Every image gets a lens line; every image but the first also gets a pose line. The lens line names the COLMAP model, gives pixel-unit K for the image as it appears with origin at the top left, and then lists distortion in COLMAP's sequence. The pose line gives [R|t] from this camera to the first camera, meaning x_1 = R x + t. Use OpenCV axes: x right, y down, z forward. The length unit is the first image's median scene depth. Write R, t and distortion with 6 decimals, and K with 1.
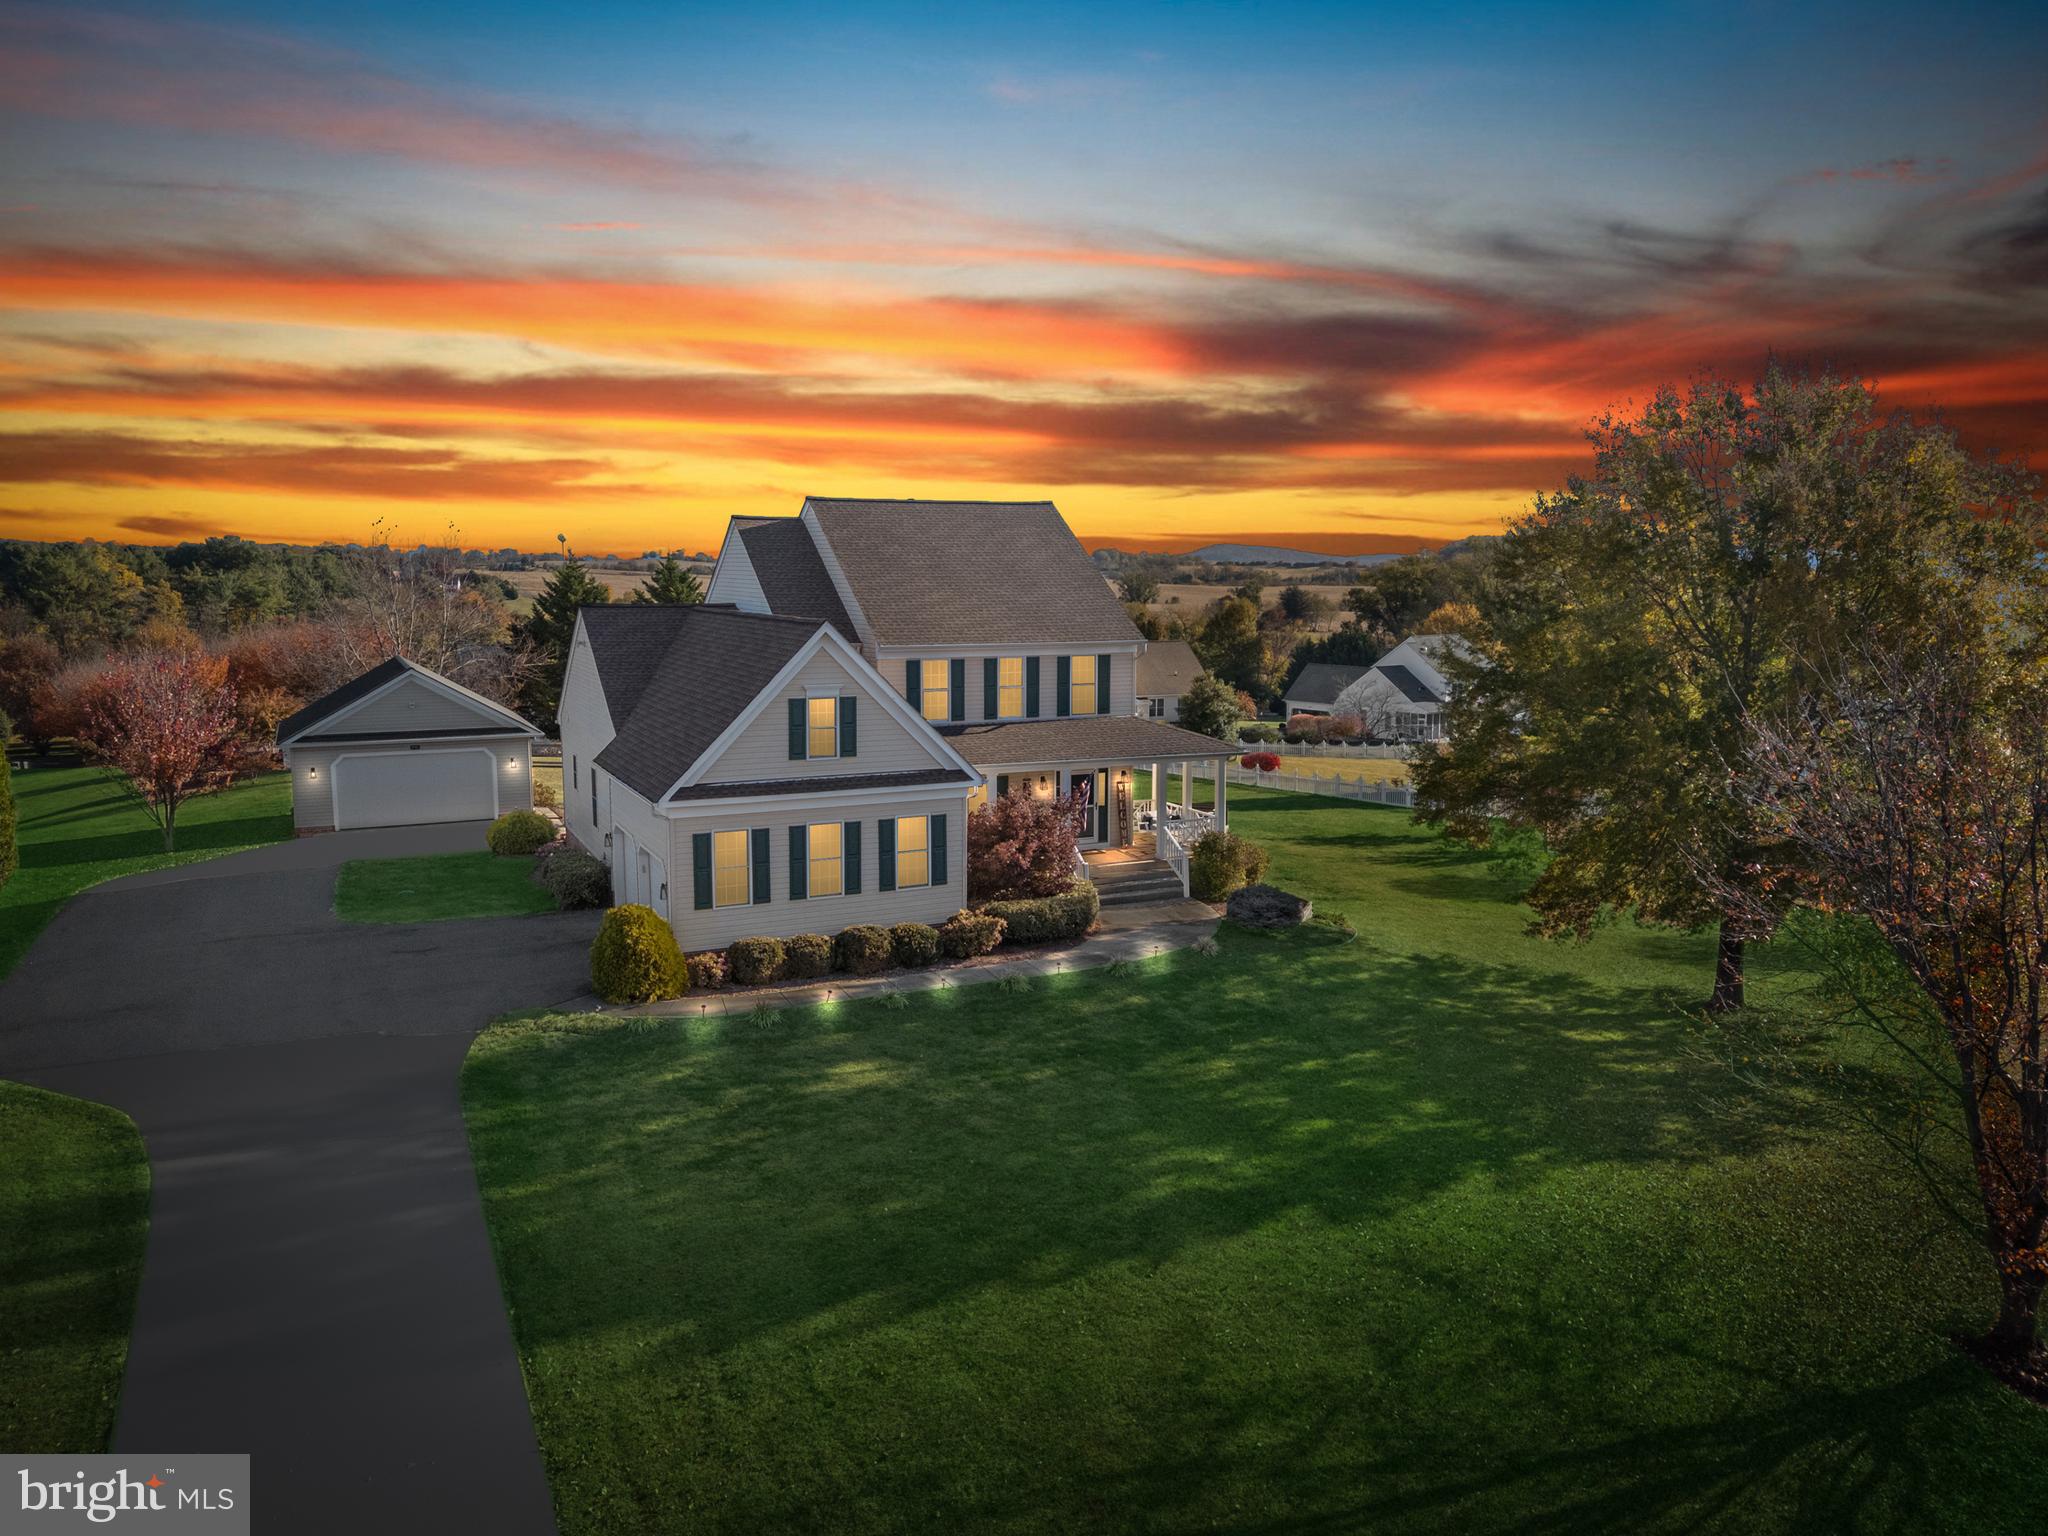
lens RADIAL K [[1495.9, 0, 1028.4], [0, 1495.9, 757.6], [0, 0, 1]] dist [0.088425, -0.088183]
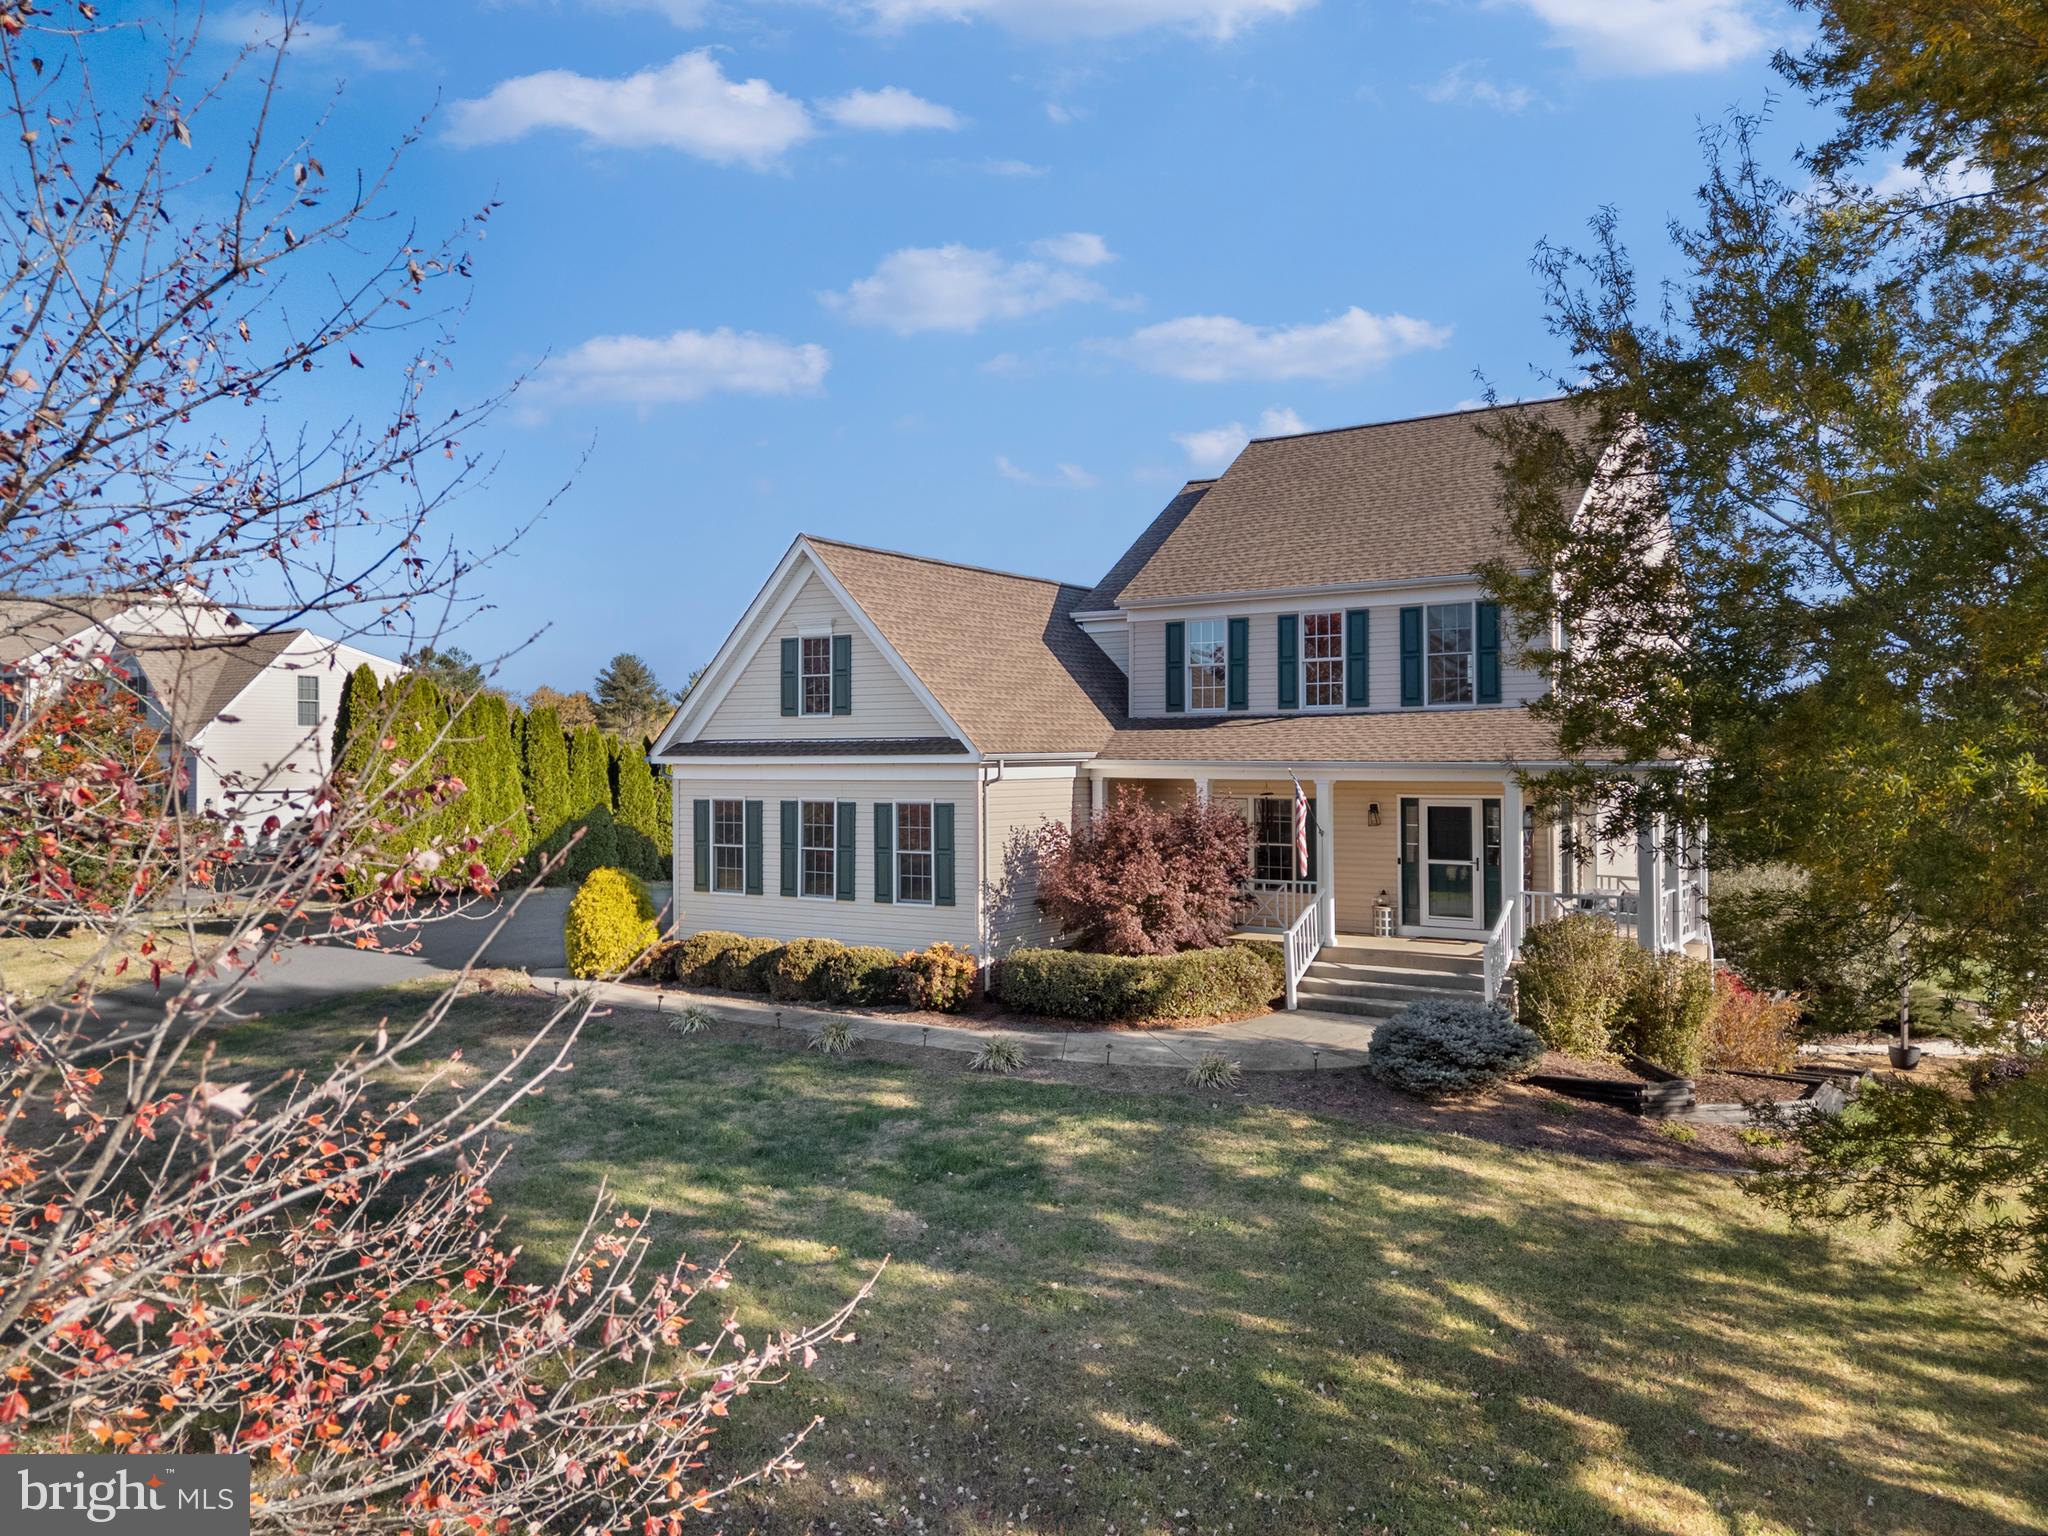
lens RADIAL K [[1500.4, 0, 1022.9], [0, 1500.4, 751.8], [0, 0, 1]] dist [0.154809, -0.211876]
pose [[0.512459, -0.005718, -0.858693, 0.661459], [-0.104264, 0.992165, -0.068830, 0.069242], [0.852359, 0.124804, 0.507847, 0.788717]]
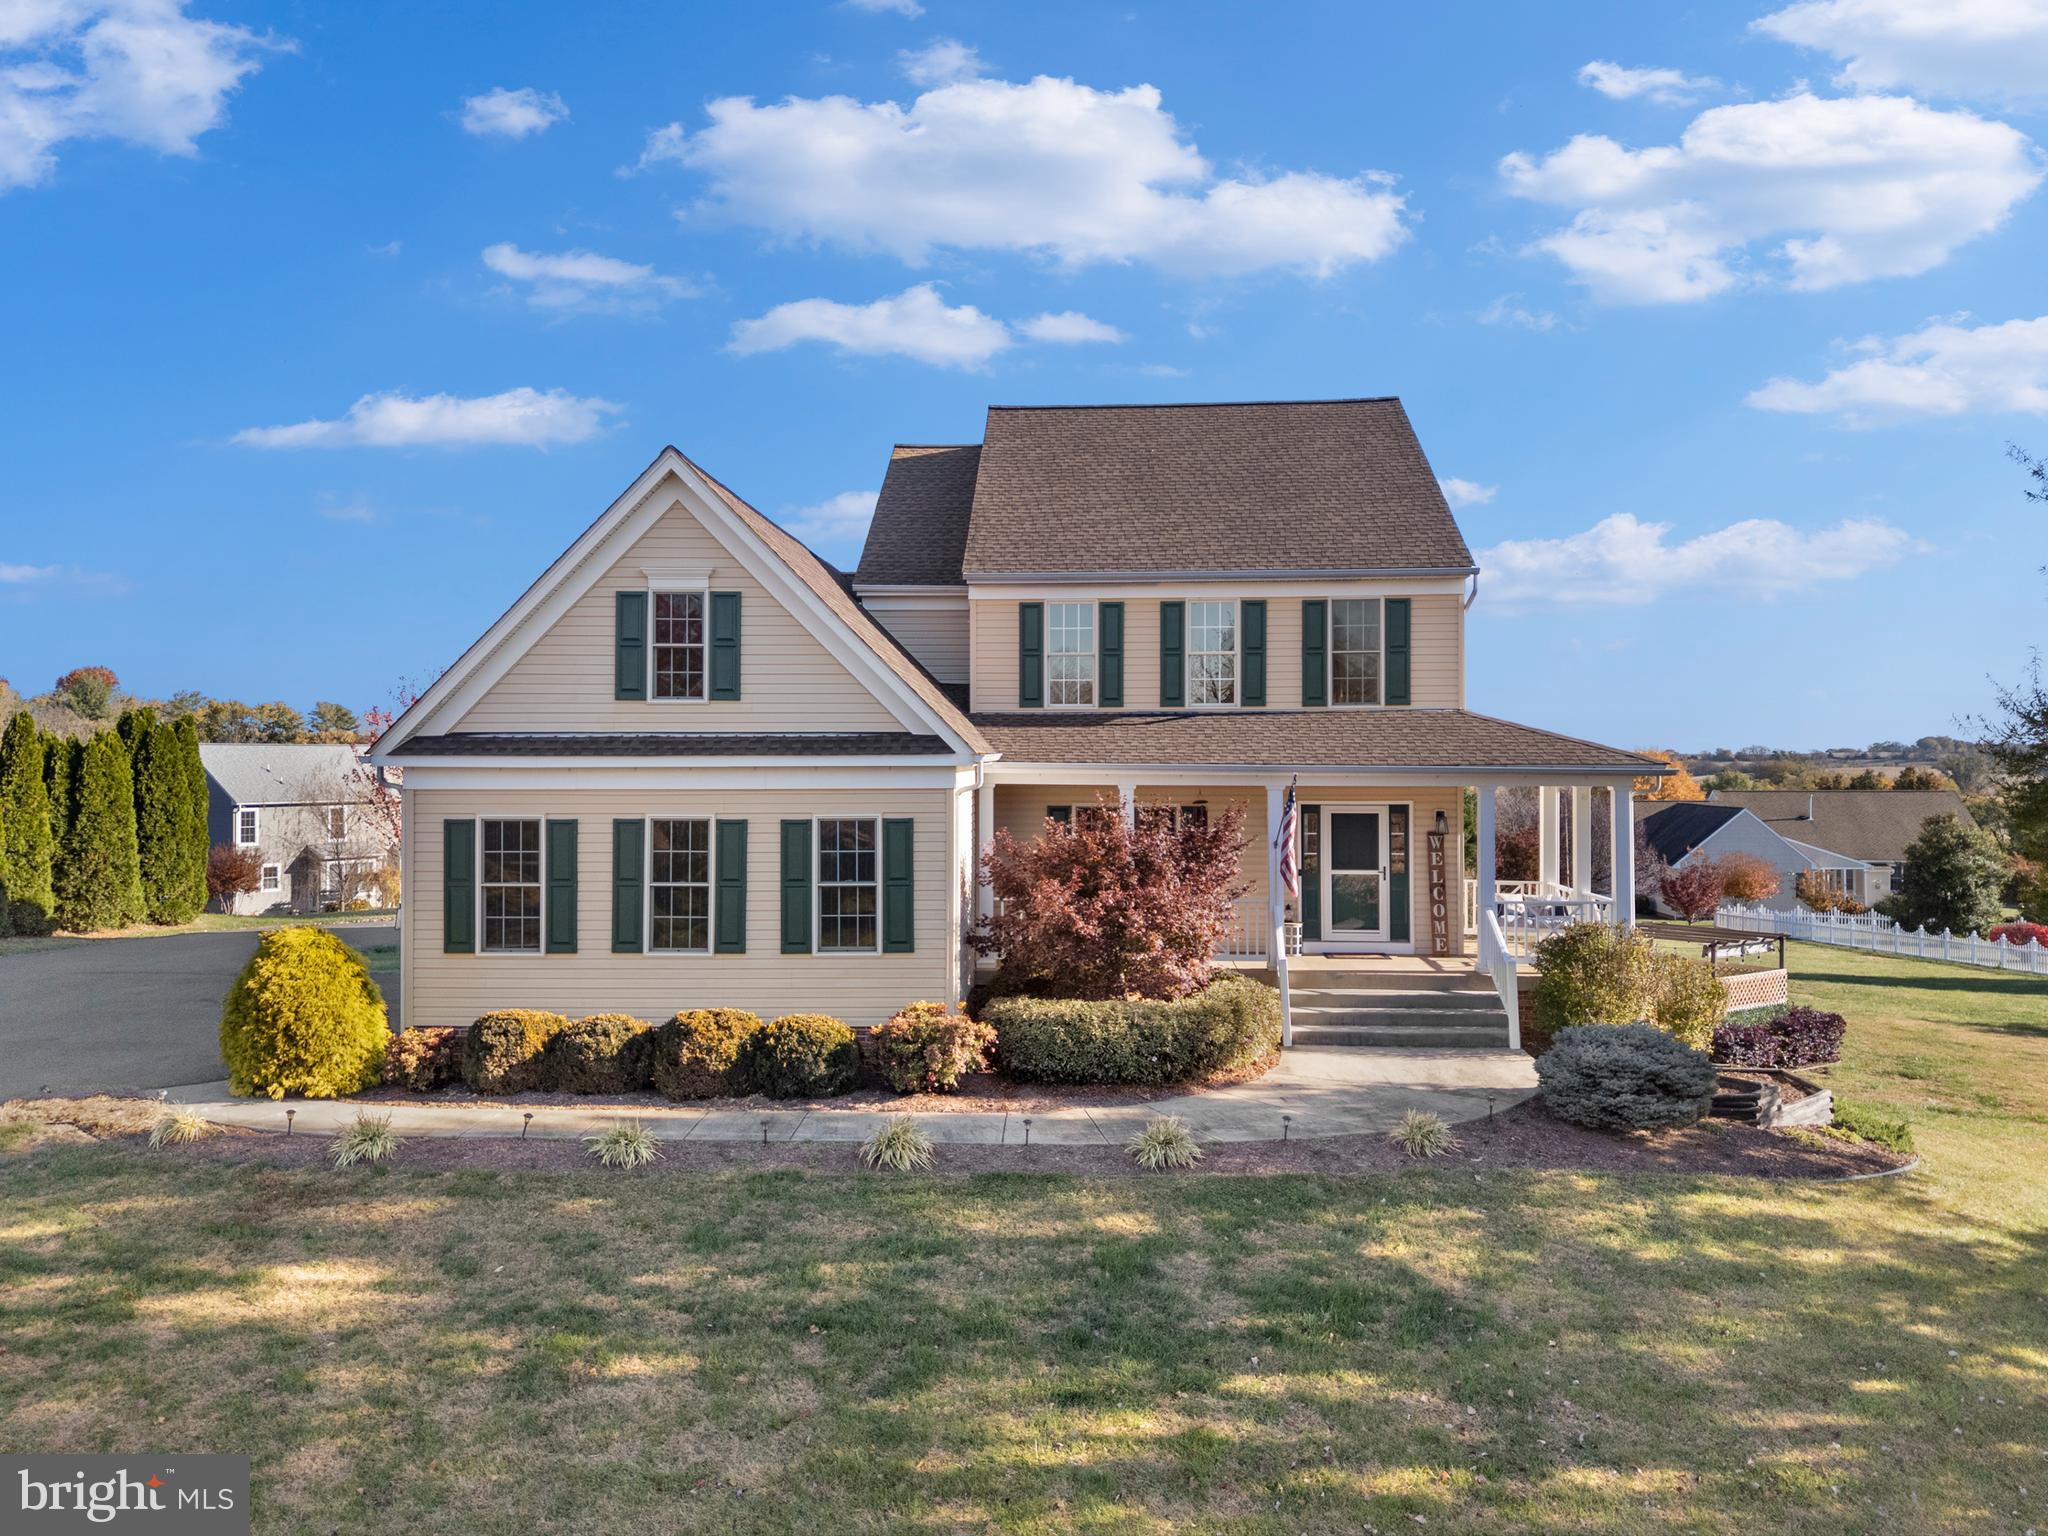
lens RADIAL K [[1495.9, 0, 1028.4], [0, 1495.9, 757.6], [0, 0, 1]] dist [0.088425, -0.088183]
pose [[0.883219, -0.001825, -0.468957, 0.273307], [-0.058679, 0.991703, -0.114374, 0.088243], [0.465275, 0.128535, 0.875784, 0.645401]]
